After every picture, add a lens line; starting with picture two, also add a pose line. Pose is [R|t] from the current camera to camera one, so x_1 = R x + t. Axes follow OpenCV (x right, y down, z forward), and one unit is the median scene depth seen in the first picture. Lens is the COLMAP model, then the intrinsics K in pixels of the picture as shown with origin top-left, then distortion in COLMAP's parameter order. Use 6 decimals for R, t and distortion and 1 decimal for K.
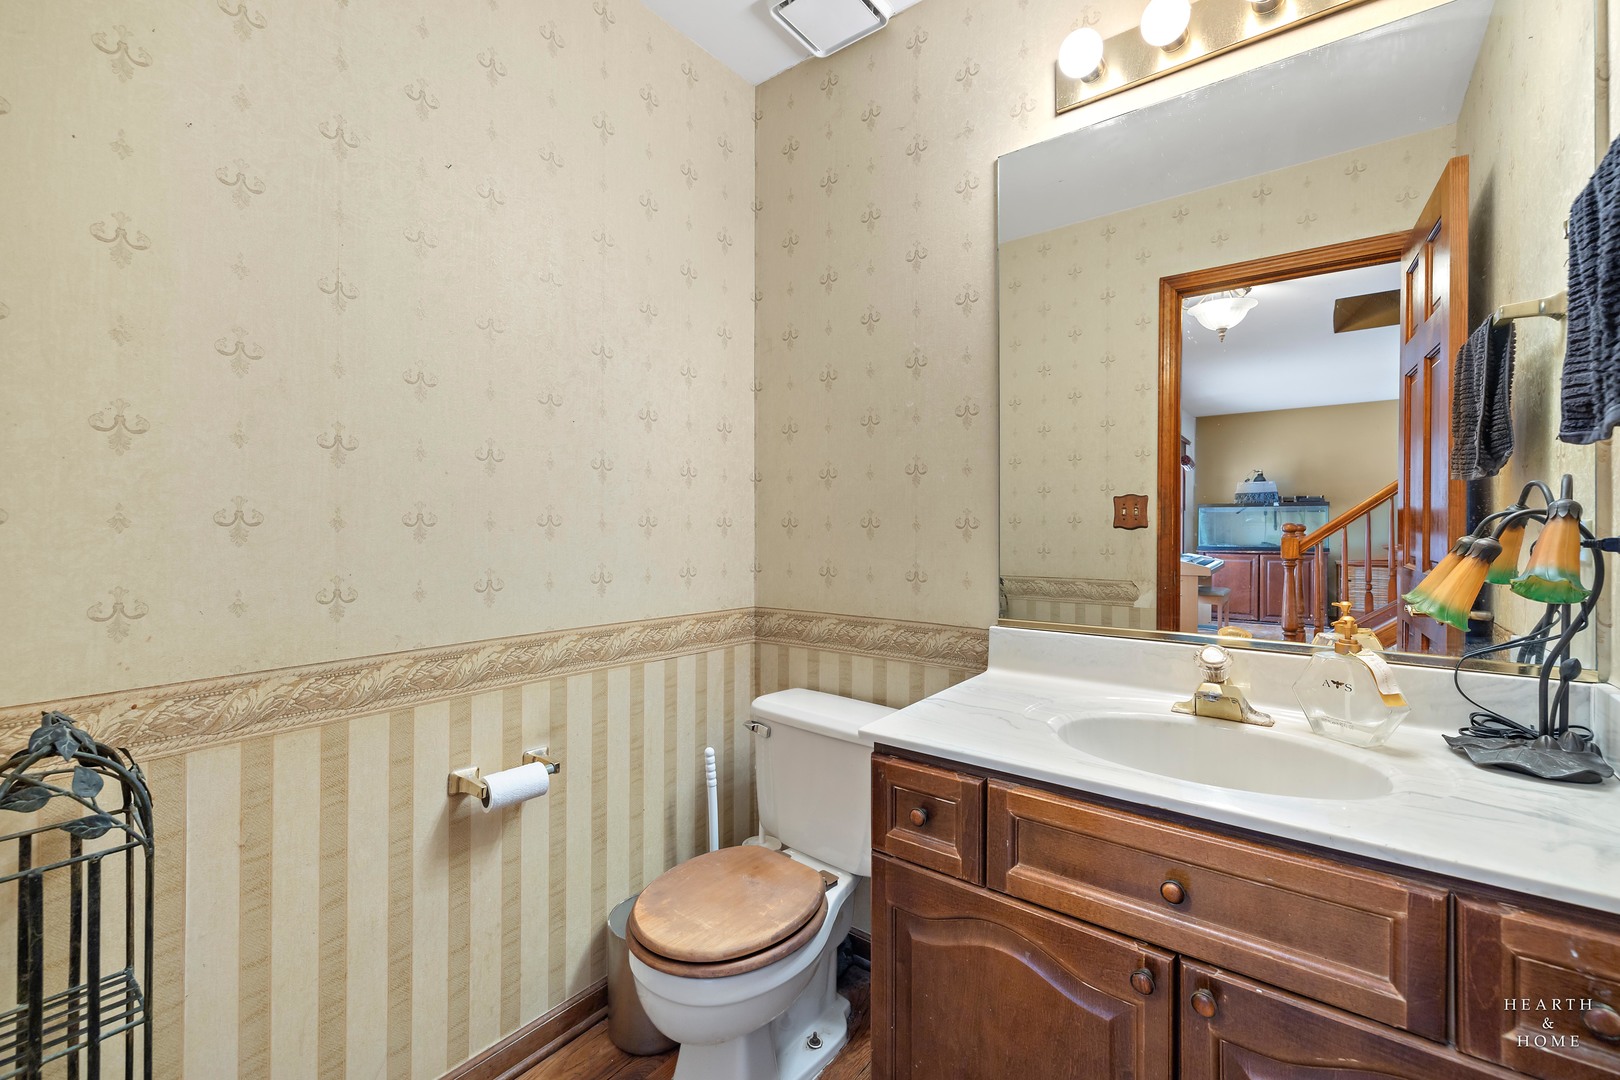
lens RADIAL K [[690.6, 0, 811.0], [0, 690.6, 531.3], [0, 0, 1]] dist [0.002112, -0.000230]
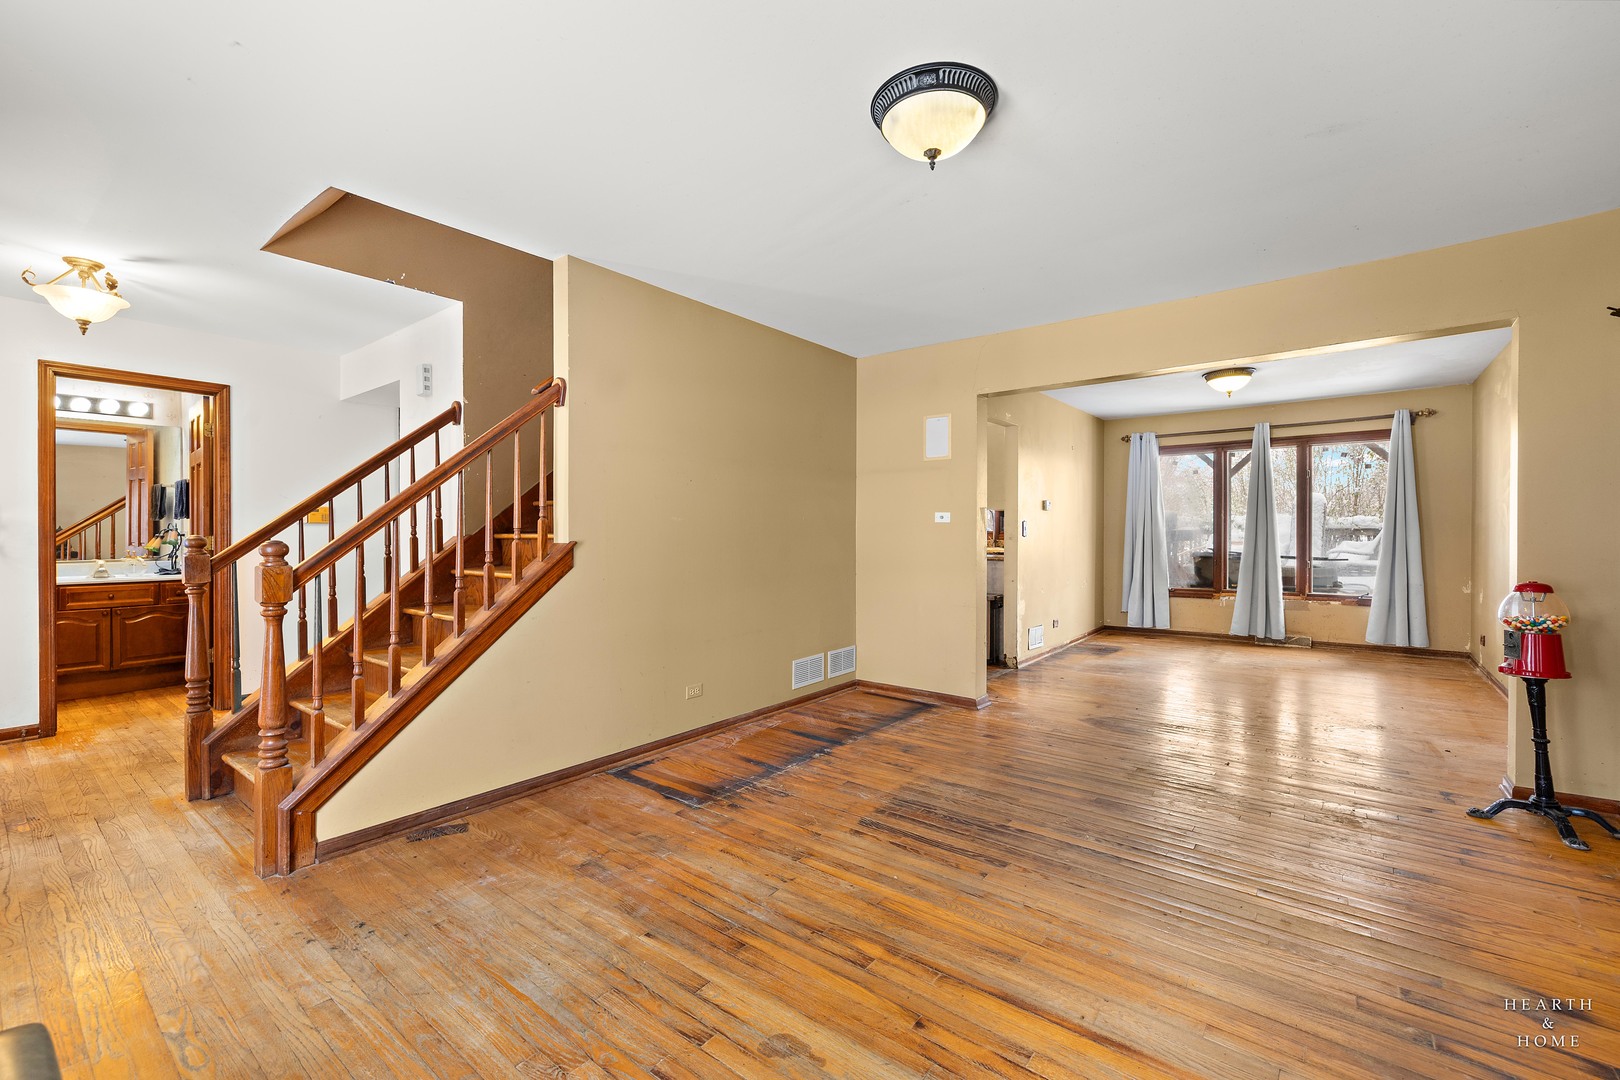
lens RADIAL K [[690.6, 0, 811.6], [0, 690.6, 542.2], [0, 0, 1]] dist [0.002112, -0.000230]
pose [[0.014764, -0.004768, 0.999880, -3.694313], [0.004007, 0.999981, 0.004709, 0.058084], [-0.999883, 0.003937, 0.014782, -3.526121]]
